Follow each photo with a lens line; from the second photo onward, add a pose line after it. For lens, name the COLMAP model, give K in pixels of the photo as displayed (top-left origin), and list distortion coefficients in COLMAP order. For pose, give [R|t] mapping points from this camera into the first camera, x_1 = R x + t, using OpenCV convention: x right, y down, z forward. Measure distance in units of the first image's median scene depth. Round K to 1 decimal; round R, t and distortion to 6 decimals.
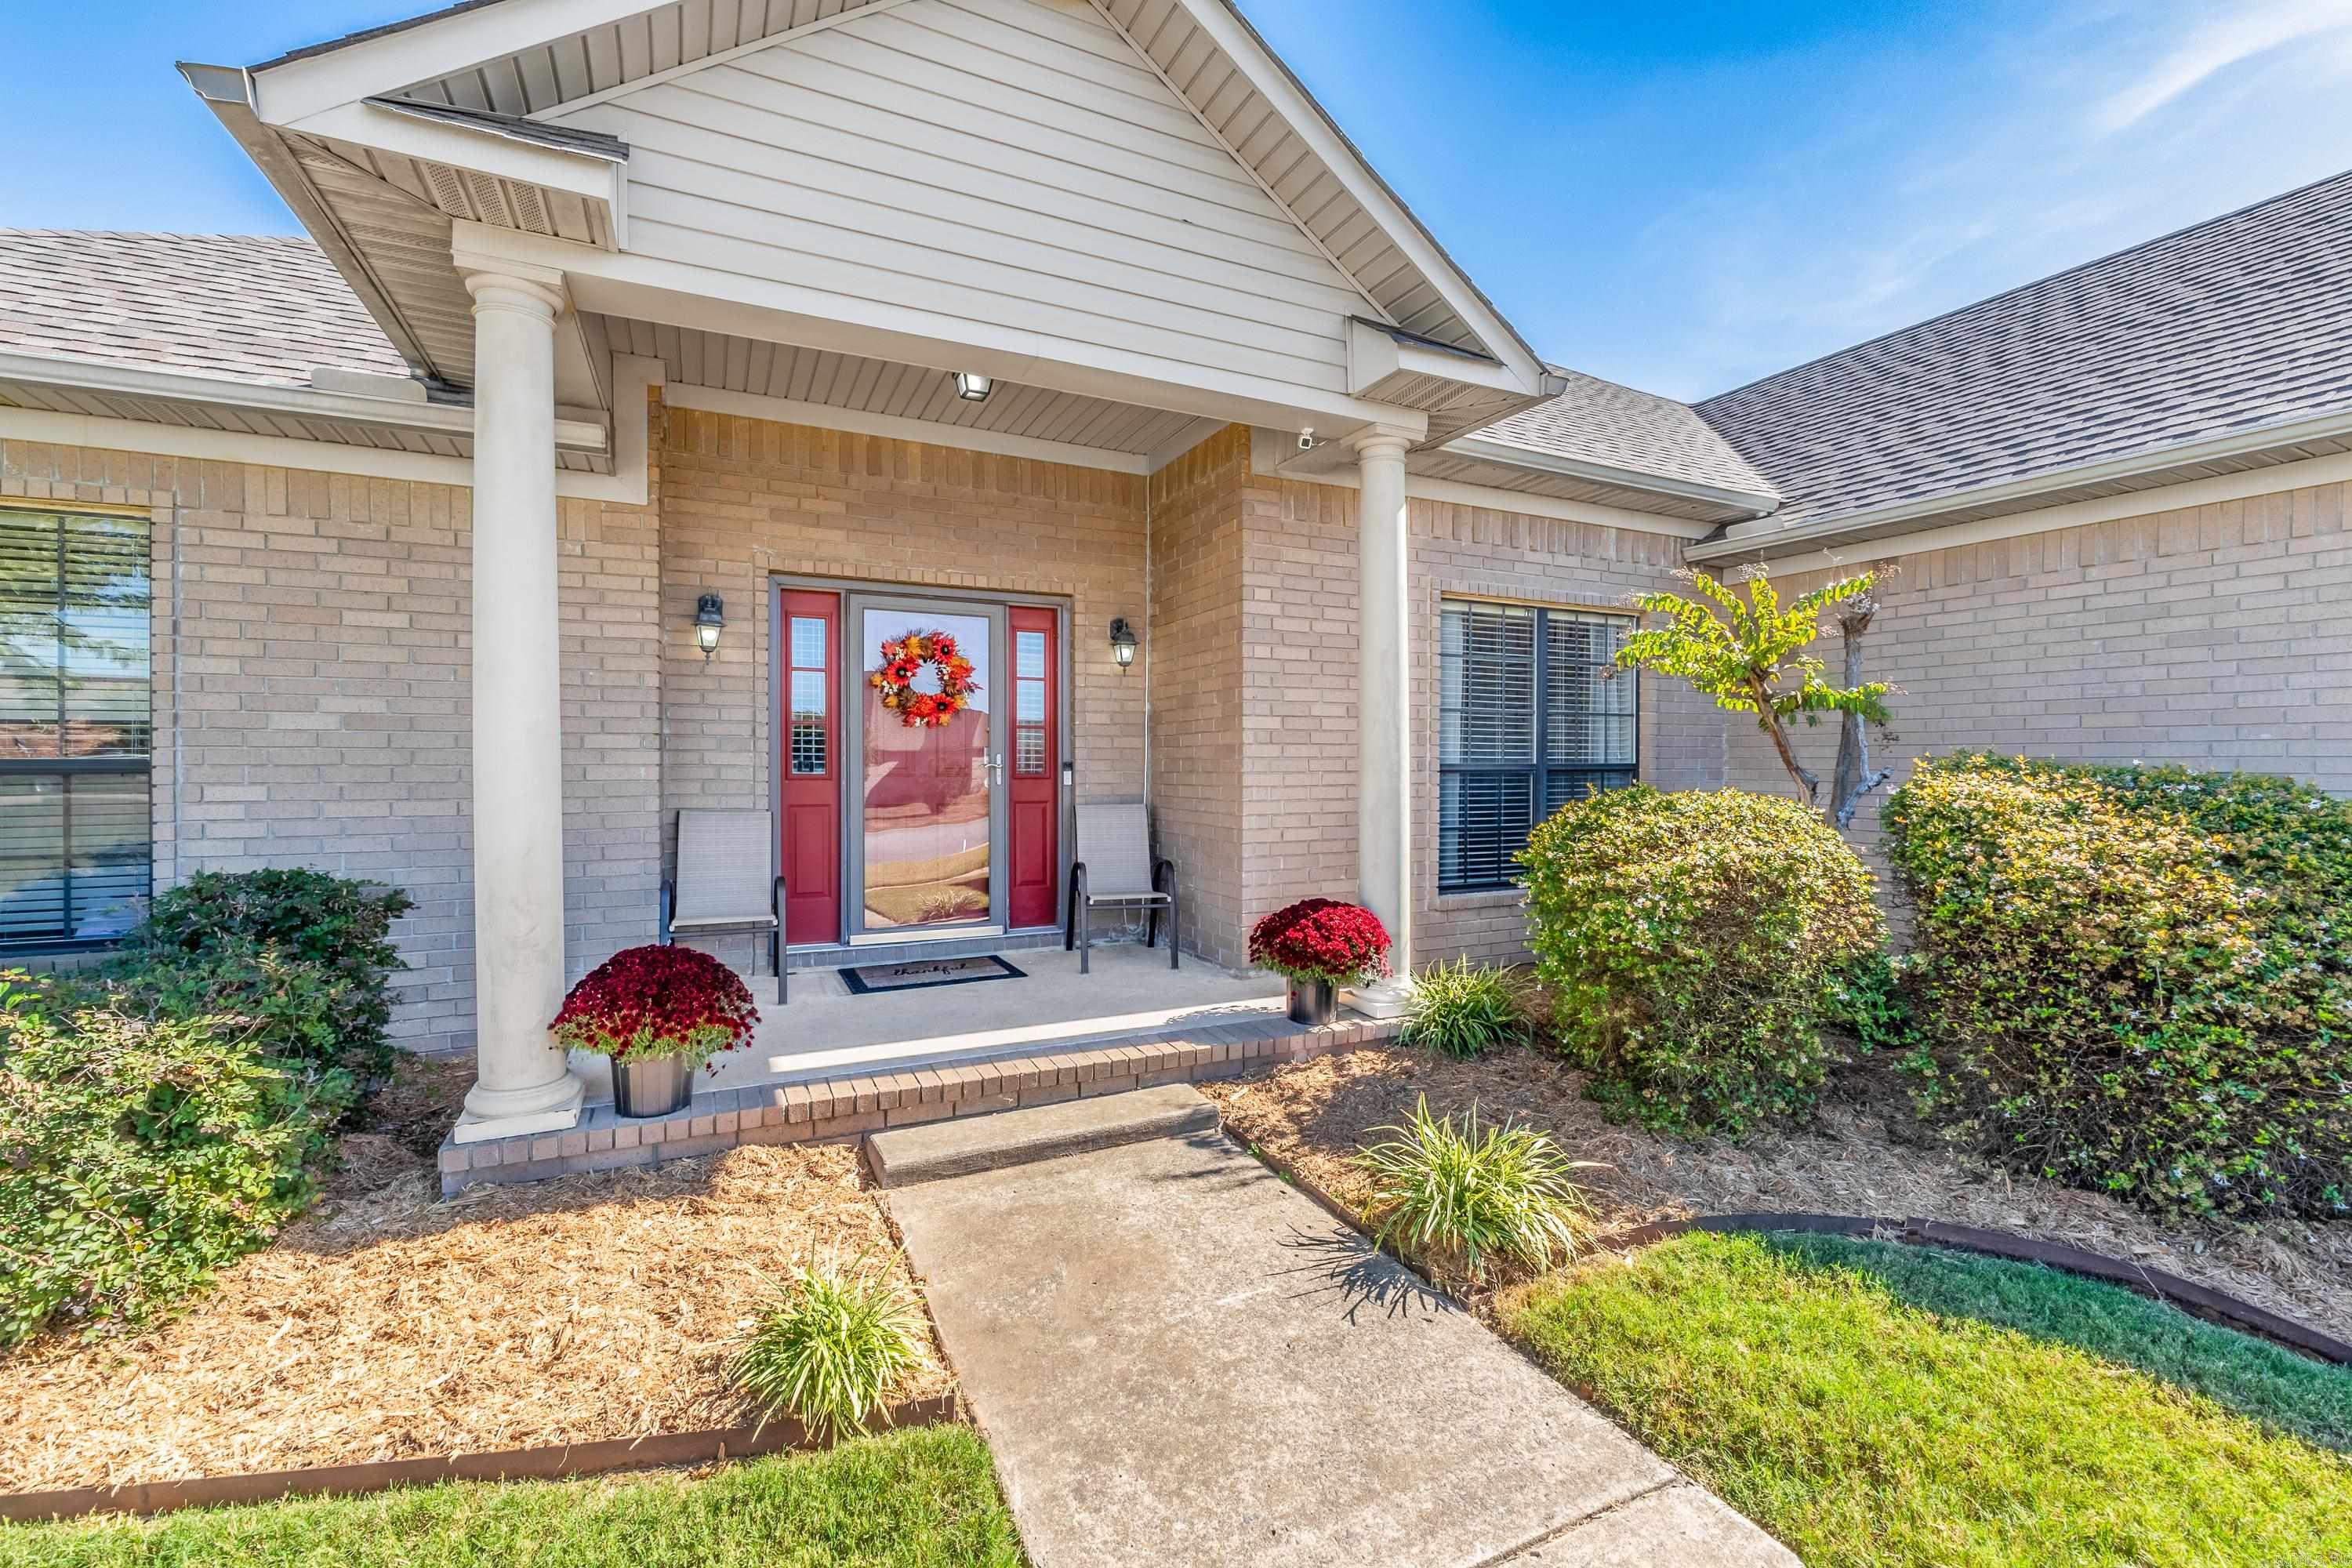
lens RADIAL K [[994.4, 0, 1177.4], [0, 994.4, 781.4], [0, 0, 1]] dist [-0.007828, -0.000181]
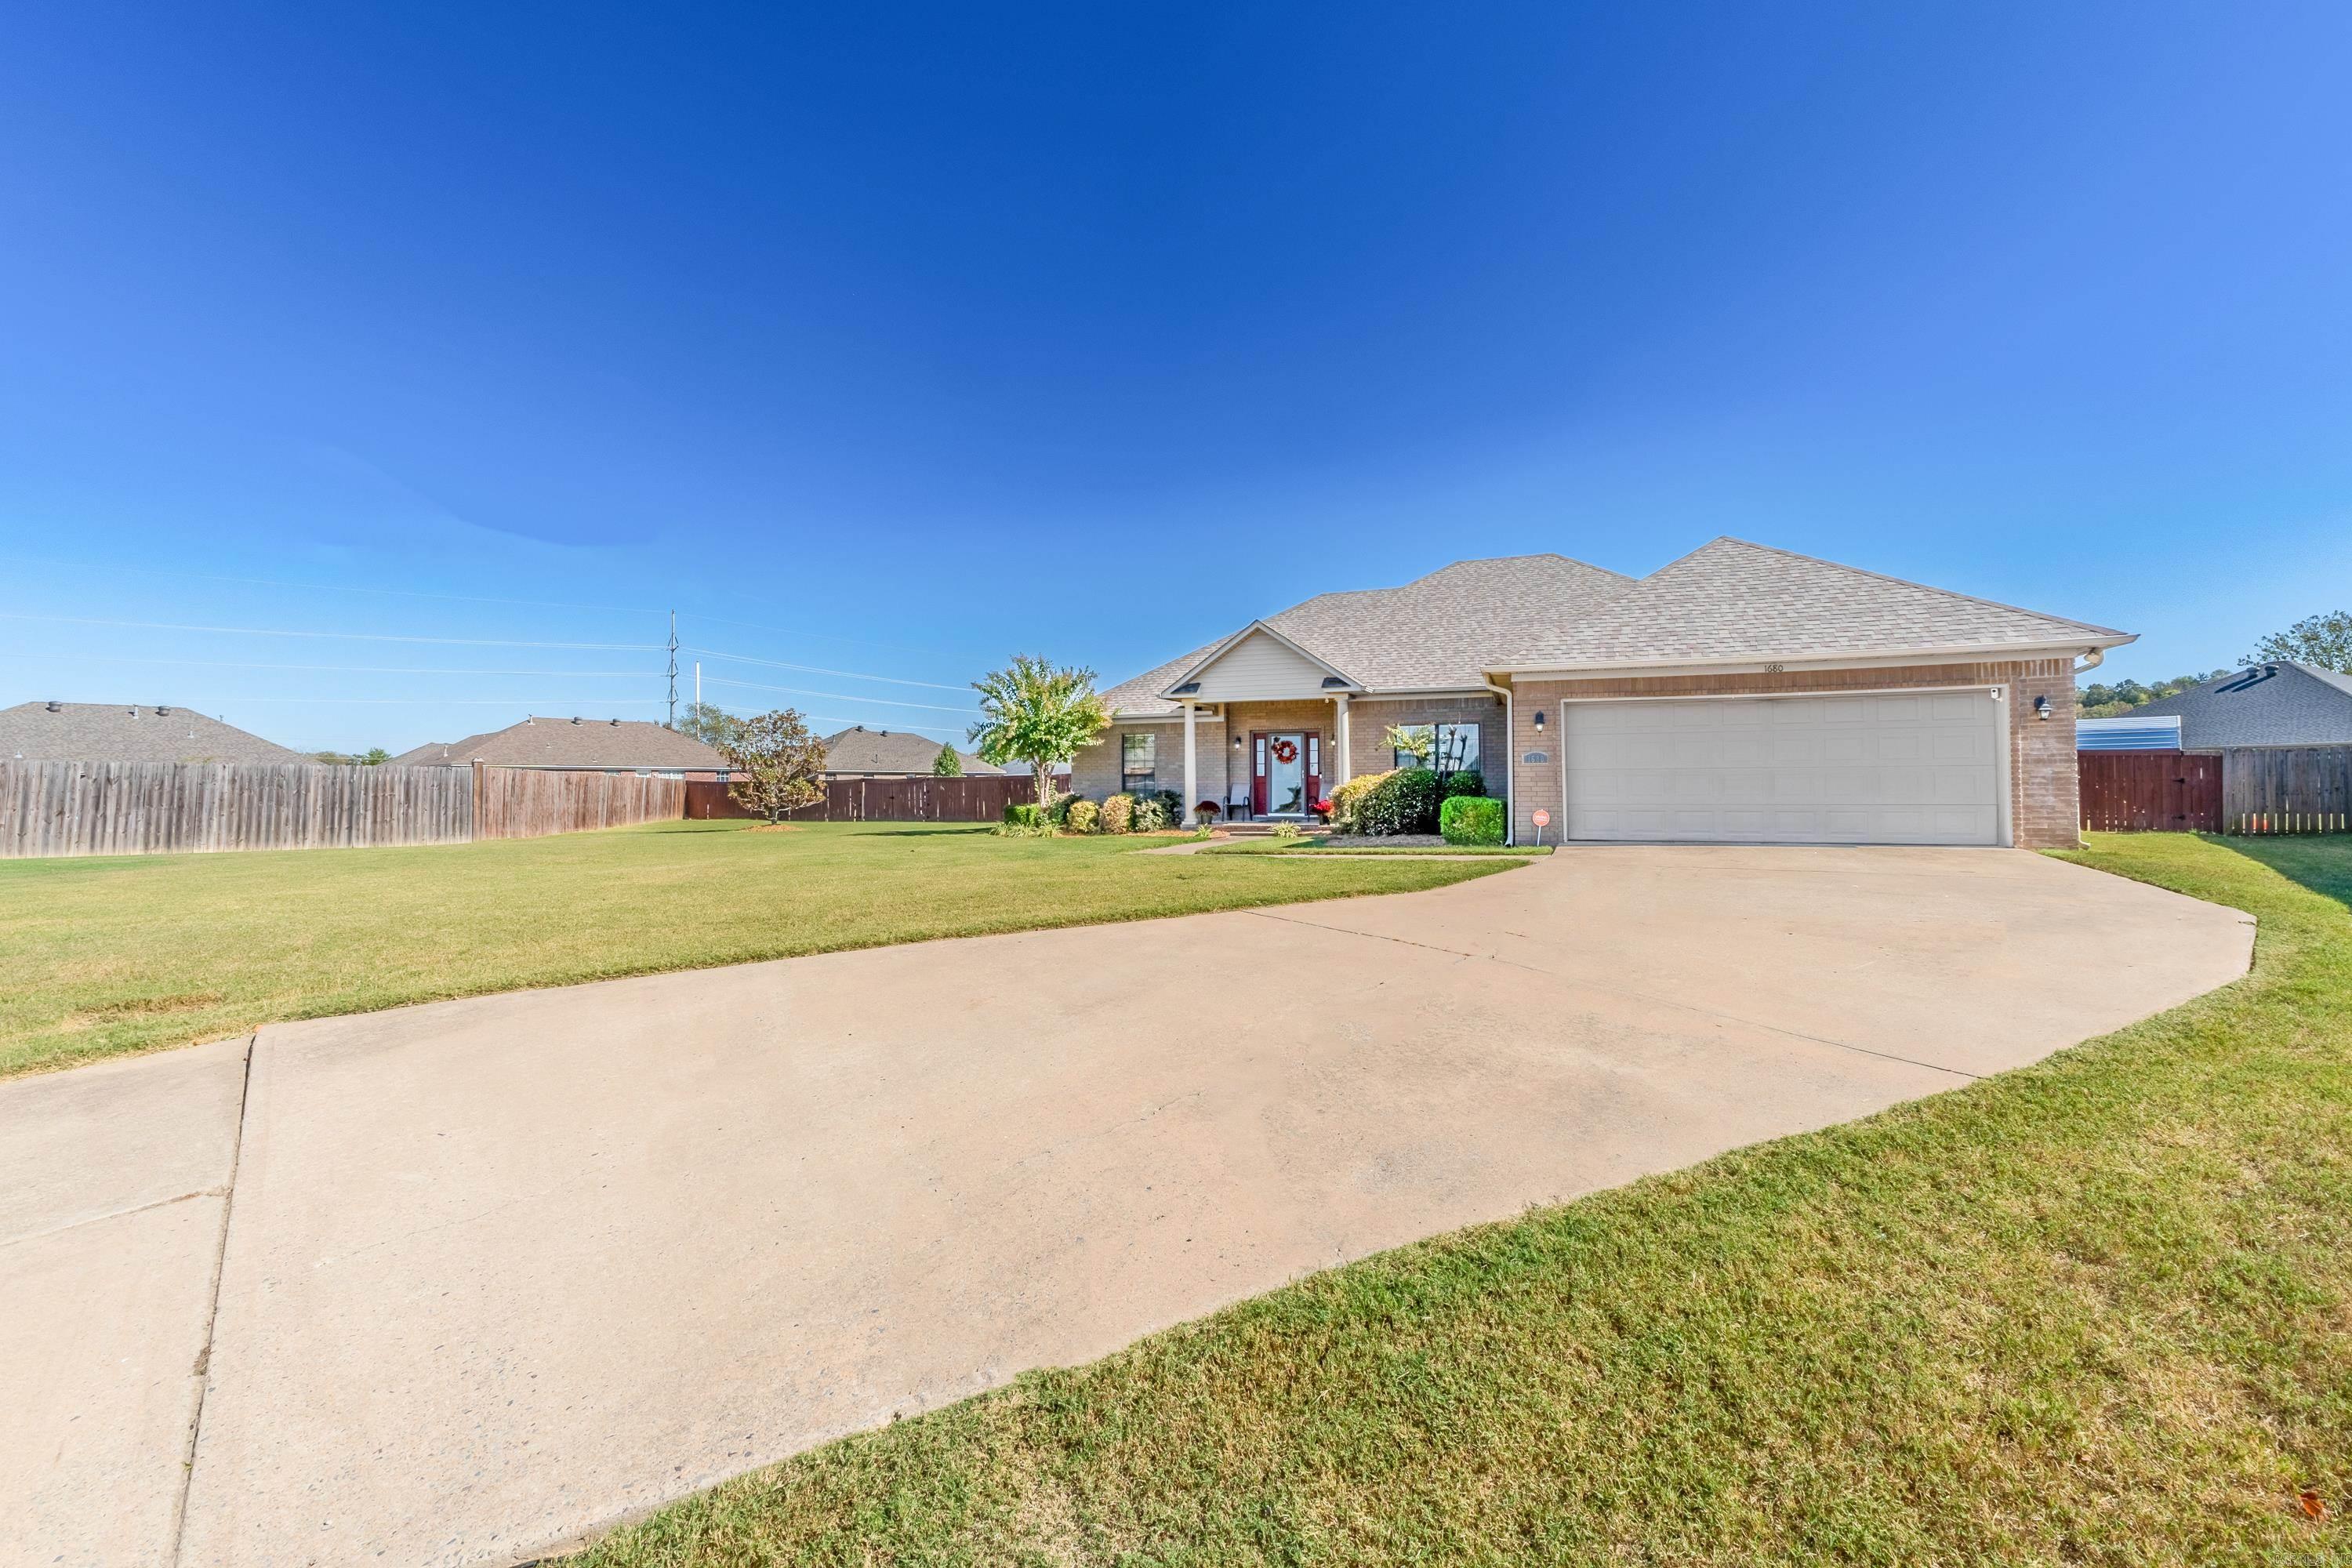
lens RADIAL K [[994.4, 0, 1180.4], [0, 994.4, 782.5], [0, 0, 1]] dist [-0.007828, -0.000181]
pose [[0.704235, -0.007821, -0.709924, 2.716493], [-0.002478, 0.999906, -0.013473, 0.091951], [0.709963, 0.011247, 0.704149, -2.542439]]
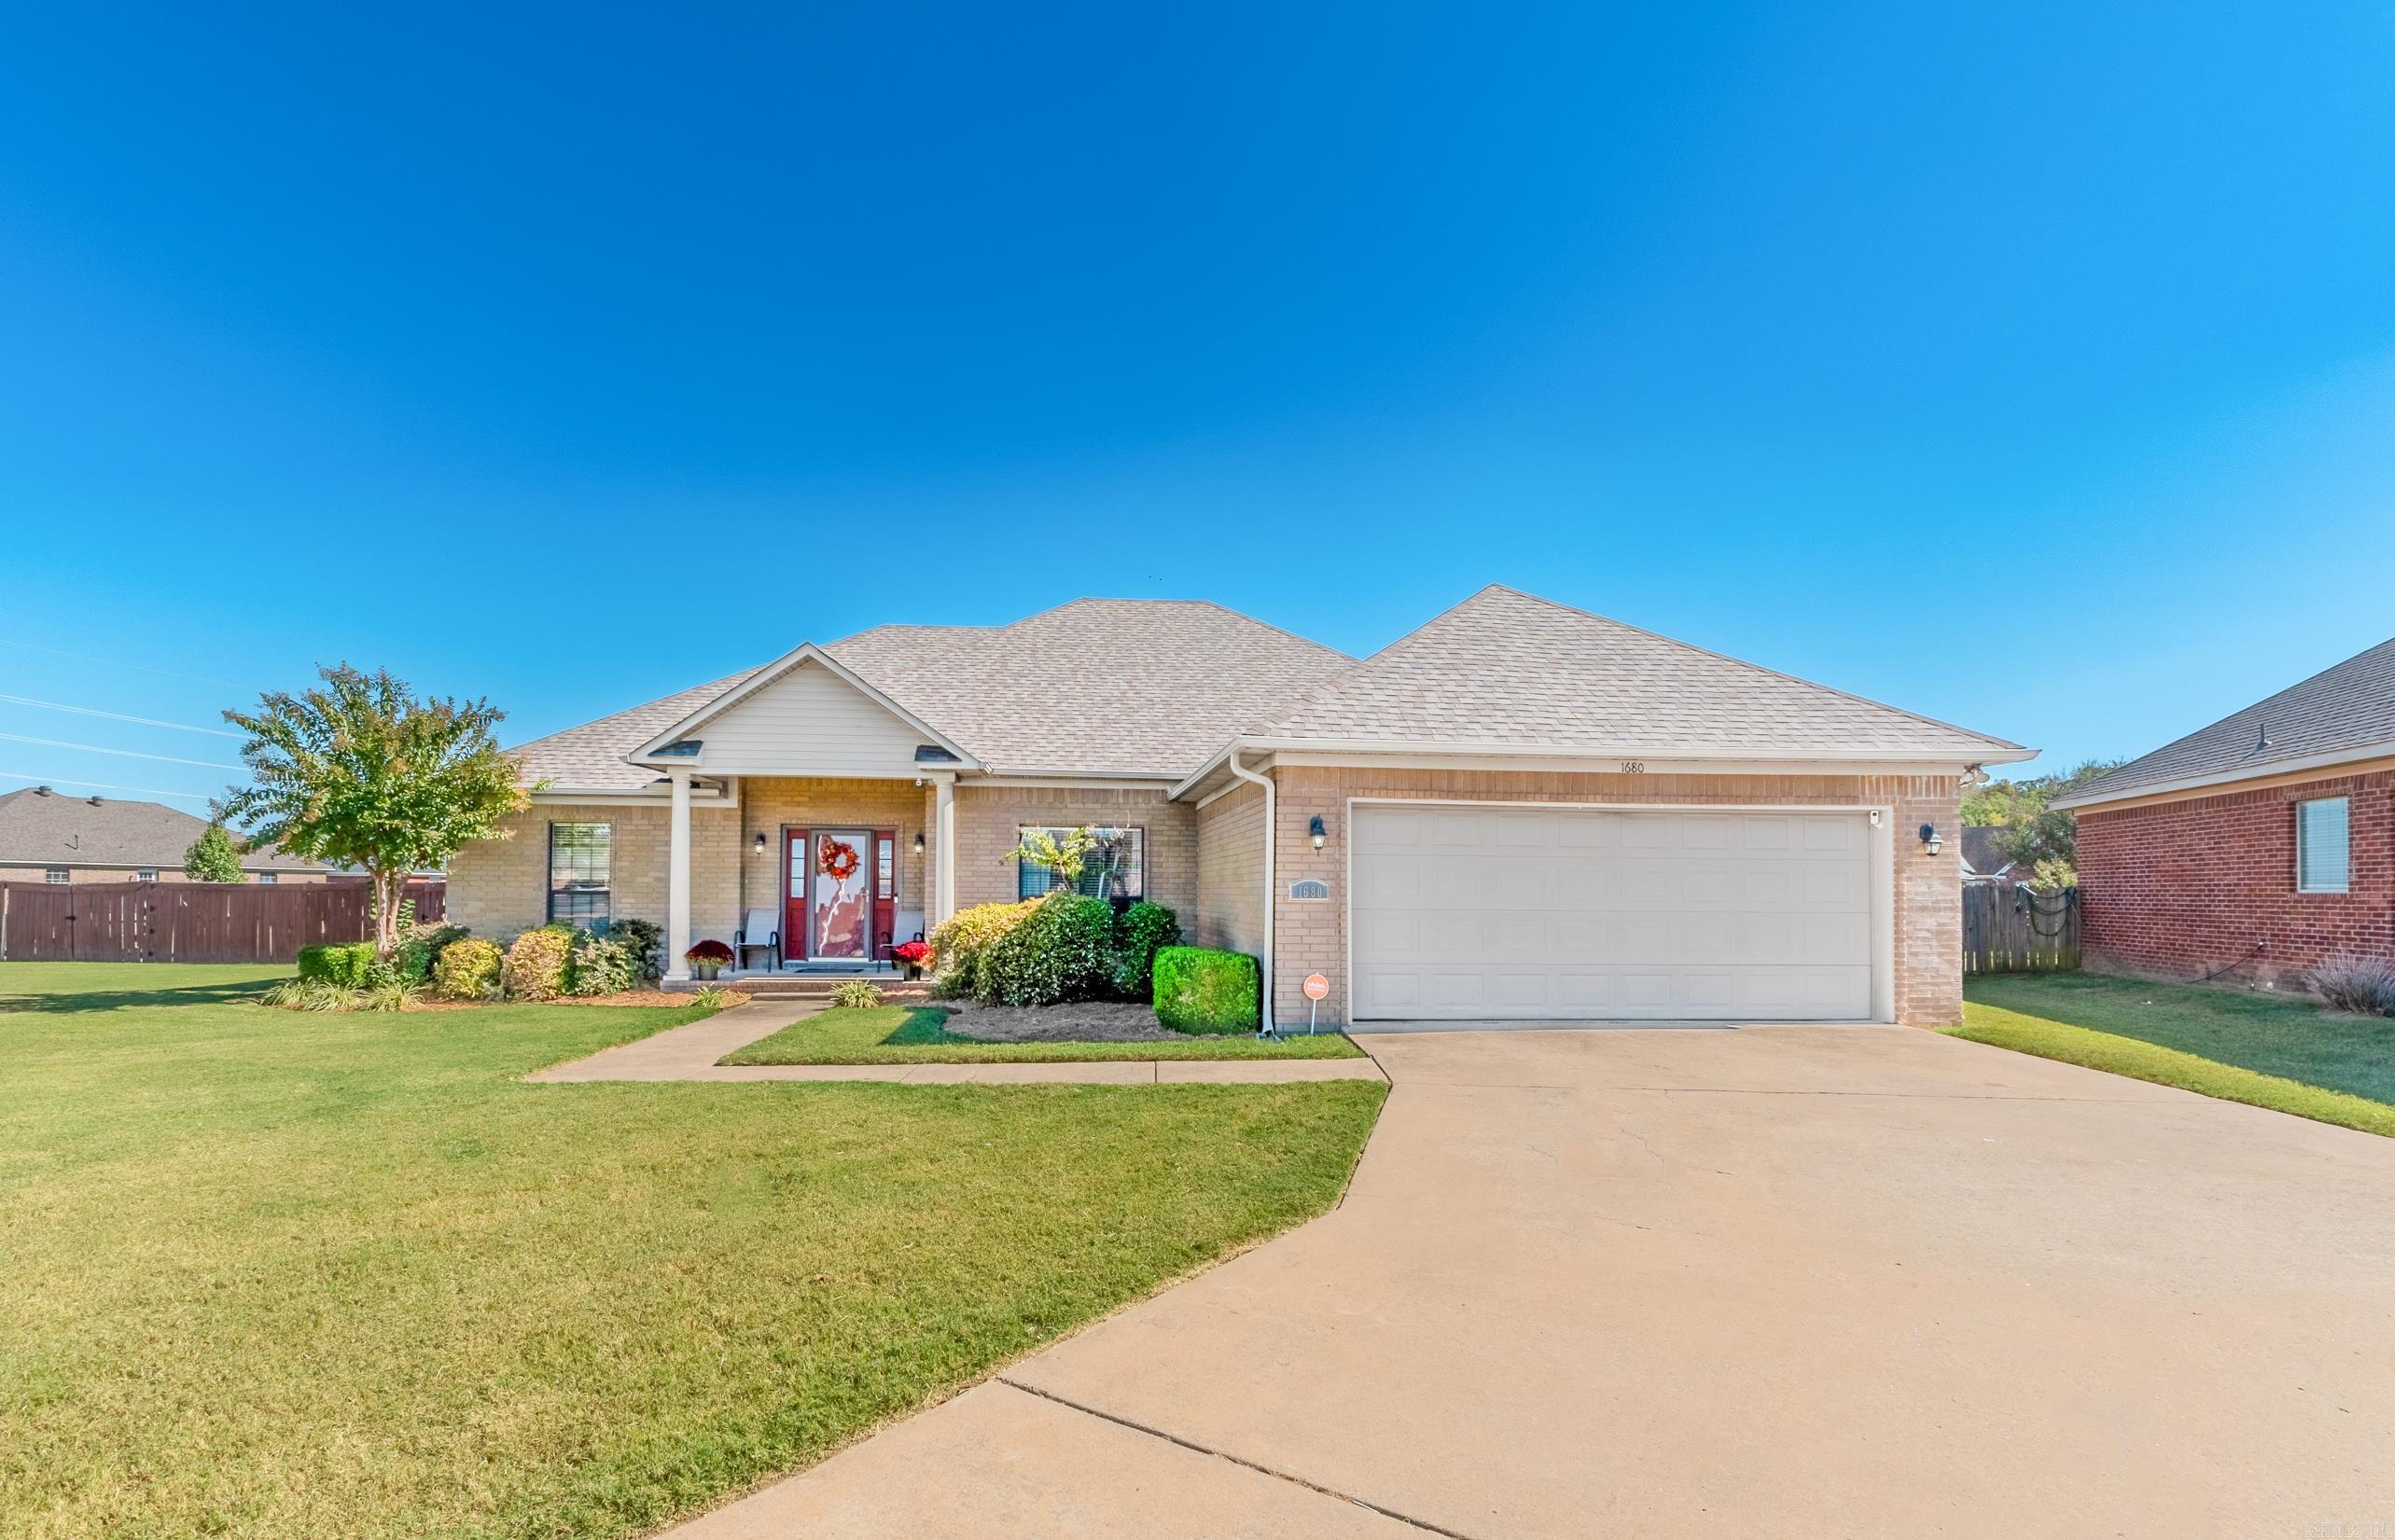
lens RADIAL K [[1186.3, 0, 1167.2], [0, 1186.3, 880.2], [0, 0, 1]] dist [-0.005696, -0.000354]
pose [[0.937899, 0.003734, -0.346889, 1.868737], [-0.012761, 0.999637, -0.023742, 0.012979], [0.346674, 0.026694, 0.937606, -1.854185]]
